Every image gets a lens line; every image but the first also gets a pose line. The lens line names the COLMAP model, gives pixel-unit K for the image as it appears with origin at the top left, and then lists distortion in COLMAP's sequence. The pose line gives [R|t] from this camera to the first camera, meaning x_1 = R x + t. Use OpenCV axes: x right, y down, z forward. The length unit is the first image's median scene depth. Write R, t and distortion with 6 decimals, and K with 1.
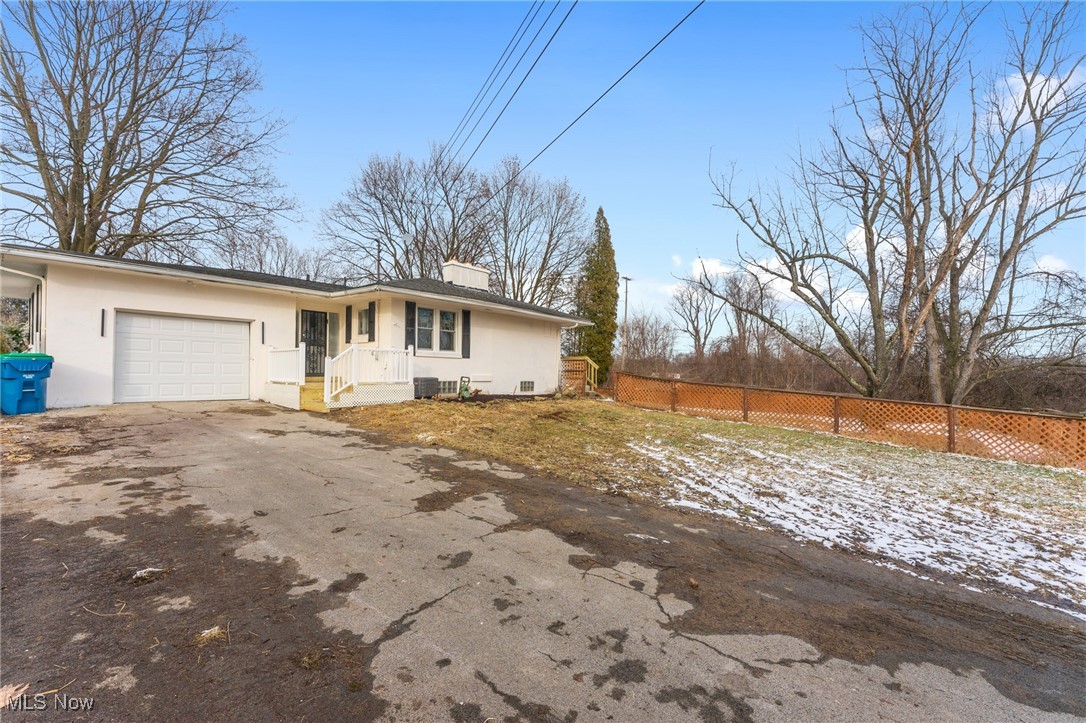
lens RADIAL K [[442.3, 0, 546.1], [0, 442.3, 347.7], [0, 0, 1]] dist [0.000013, 0.000018]
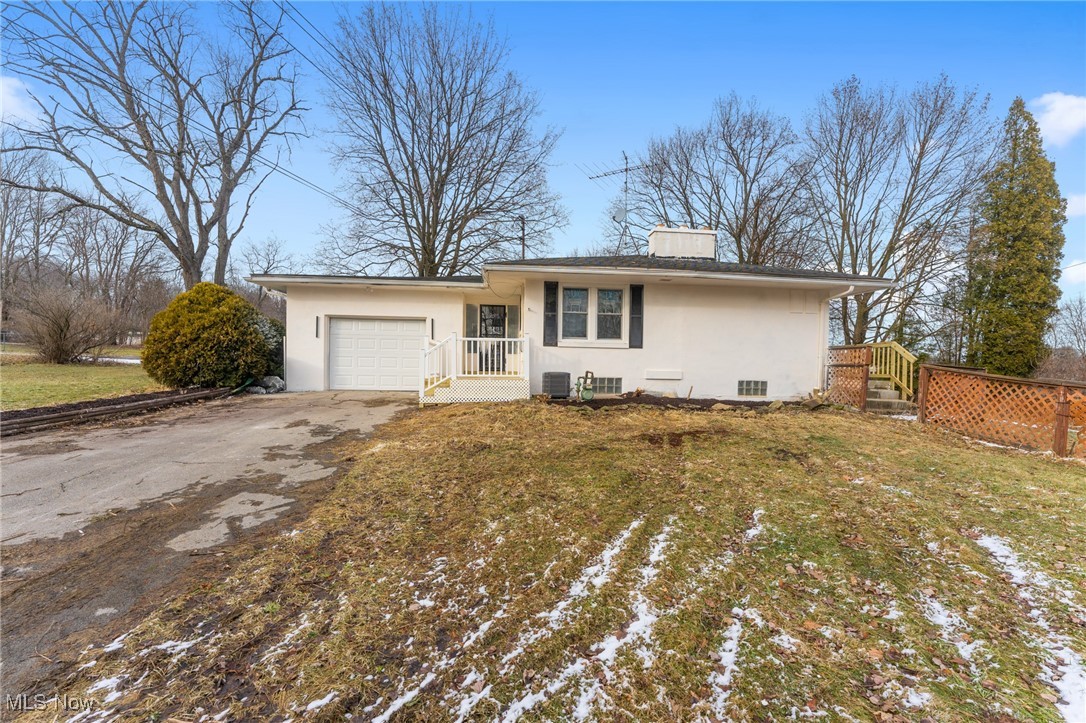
lens RADIAL K [[442.1, 0, 543.0], [0, 442.1, 361.5], [0, 0, 1]] dist [-0.009029, -0.000007]
pose [[0.713606, -0.013003, -0.700427, 0.200749], [0.034333, 0.999275, 0.016429, 0.024718], [0.699705, -0.035771, 0.713535, 0.304858]]
